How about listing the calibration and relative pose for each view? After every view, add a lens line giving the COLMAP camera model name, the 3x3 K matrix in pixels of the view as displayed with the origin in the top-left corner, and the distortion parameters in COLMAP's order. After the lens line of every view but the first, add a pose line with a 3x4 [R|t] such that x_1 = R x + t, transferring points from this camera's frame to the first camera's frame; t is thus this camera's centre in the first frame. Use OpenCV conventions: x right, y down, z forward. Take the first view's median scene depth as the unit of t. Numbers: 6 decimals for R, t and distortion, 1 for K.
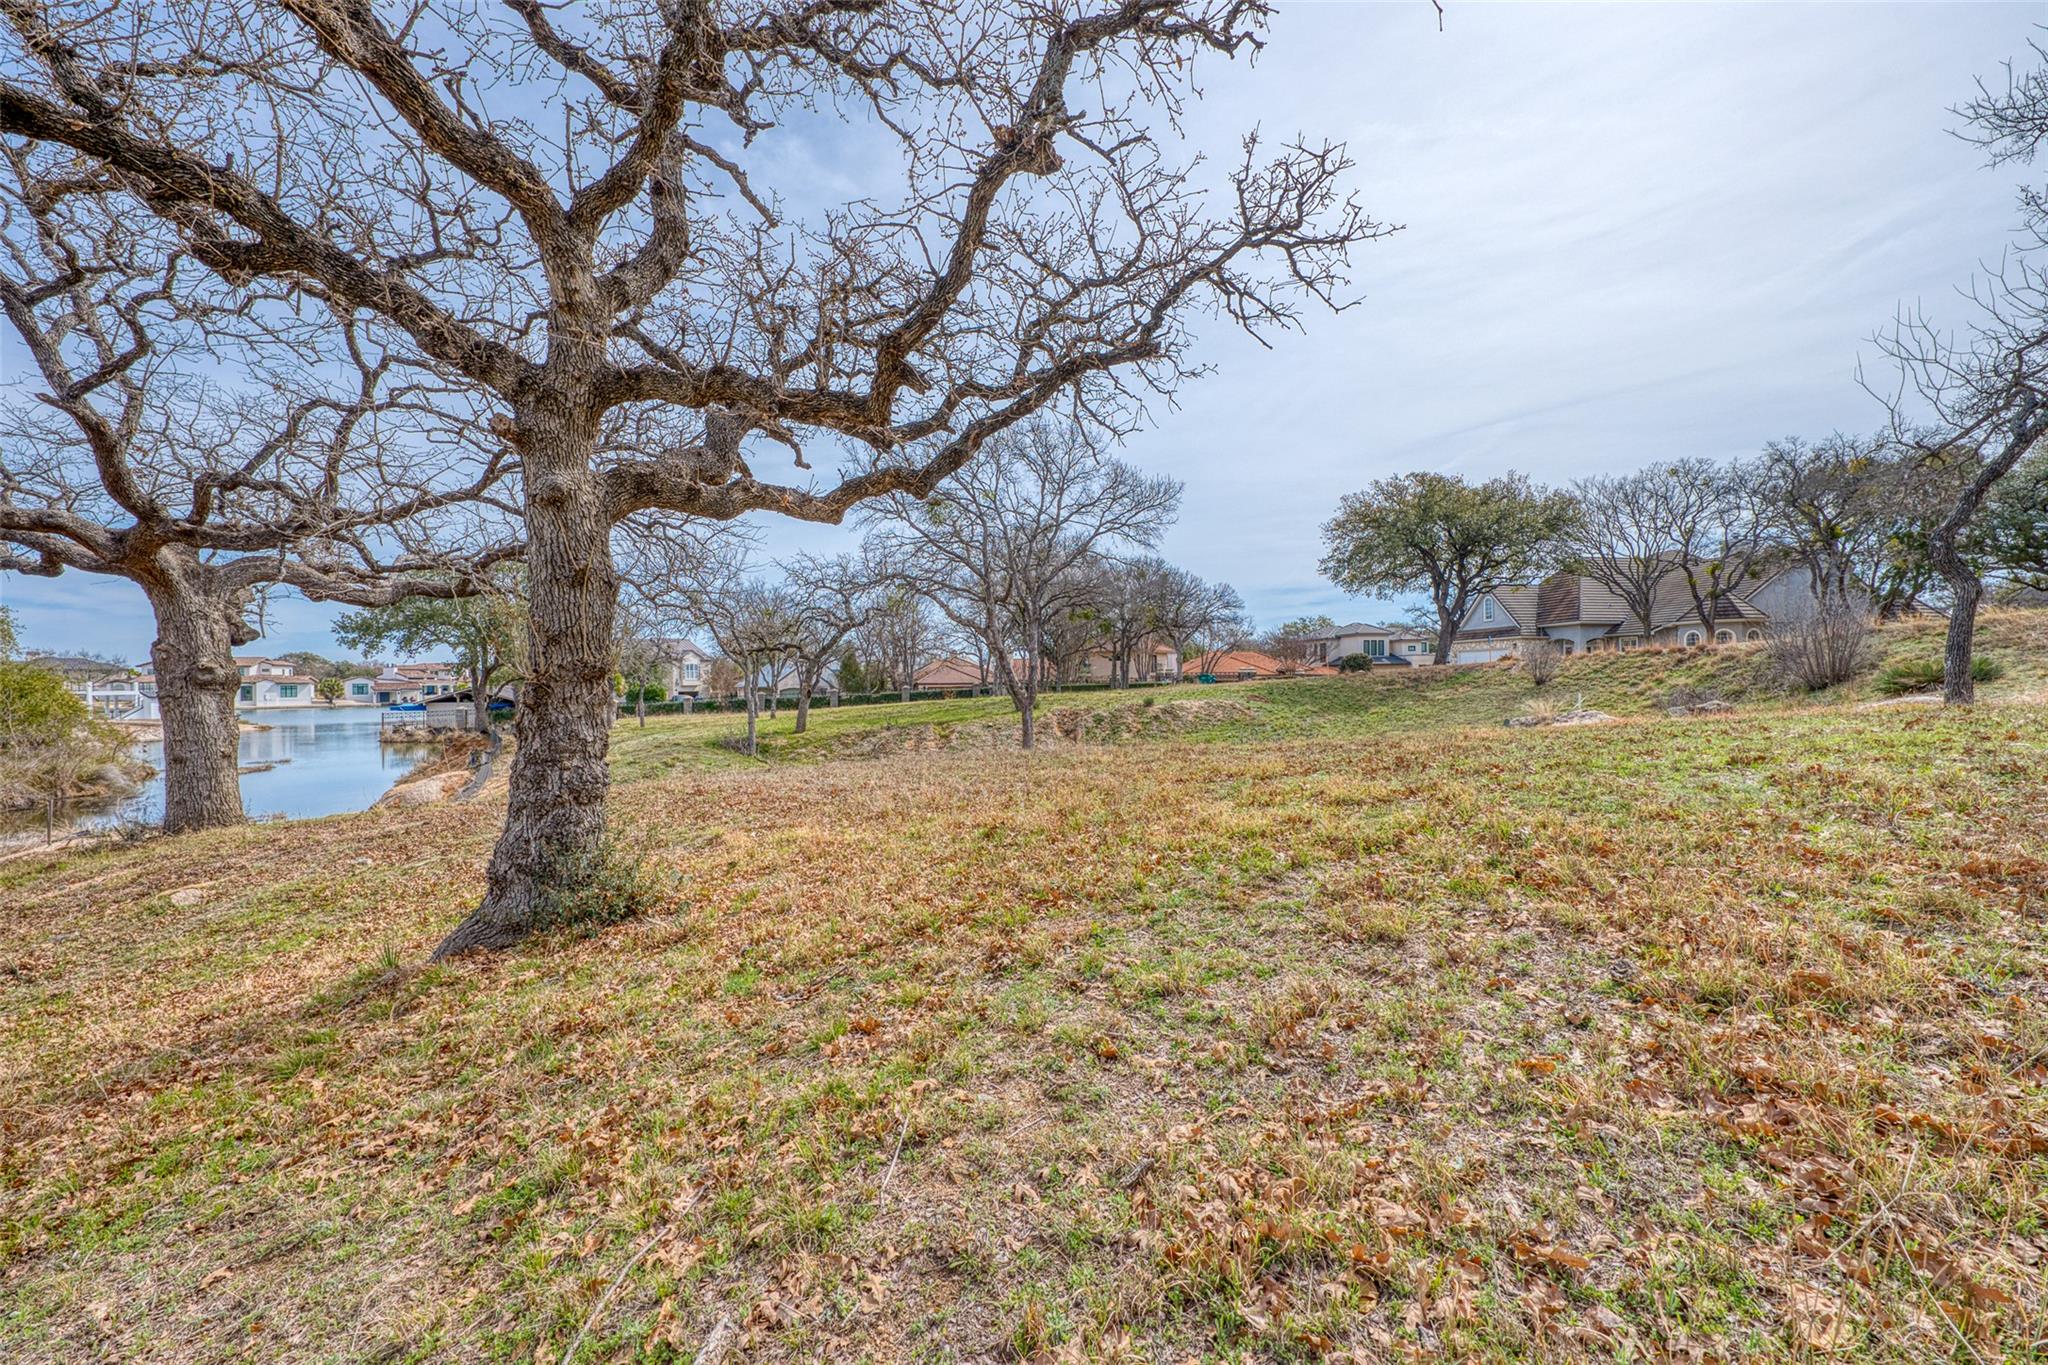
lens RADIAL K [[798.3, 0, 1024.0], [0, 798.3, 672.0], [0, 0, 1]] dist [0.001539, 0.000085]
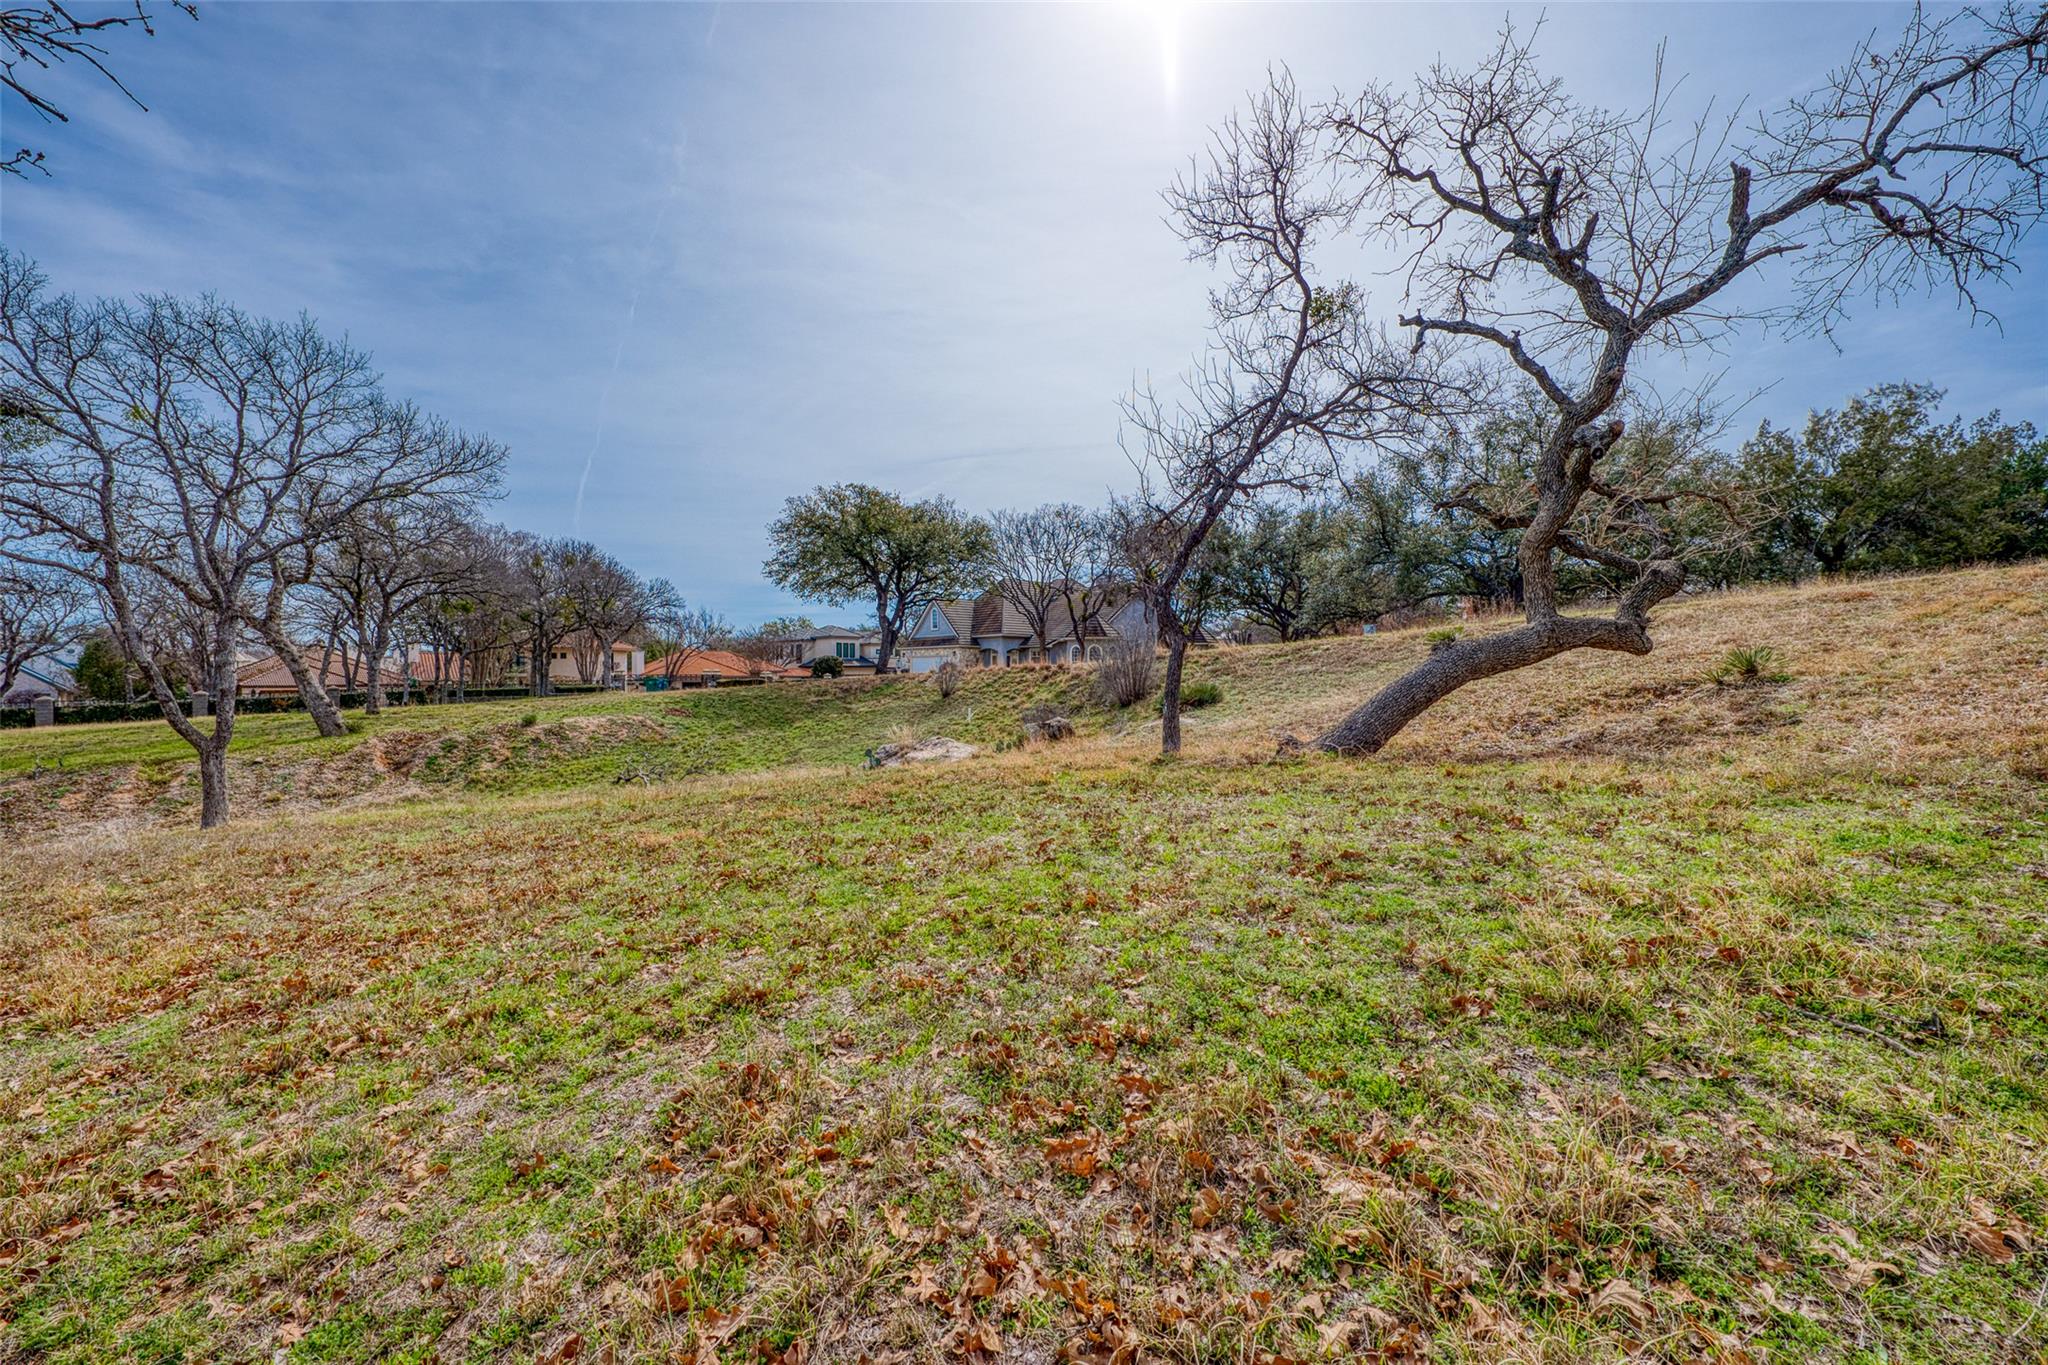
lens RADIAL K [[796.3, 0, 1016.6], [0, 796.3, 653.0], [0, 0, 1]] dist [-0.000892, -0.000074]
pose [[0.824864, 0.020550, 0.564958, 0.086574], [-0.009749, 0.999708, -0.022130, -0.014173], [-0.565247, 0.012747, 0.824823, 0.051021]]
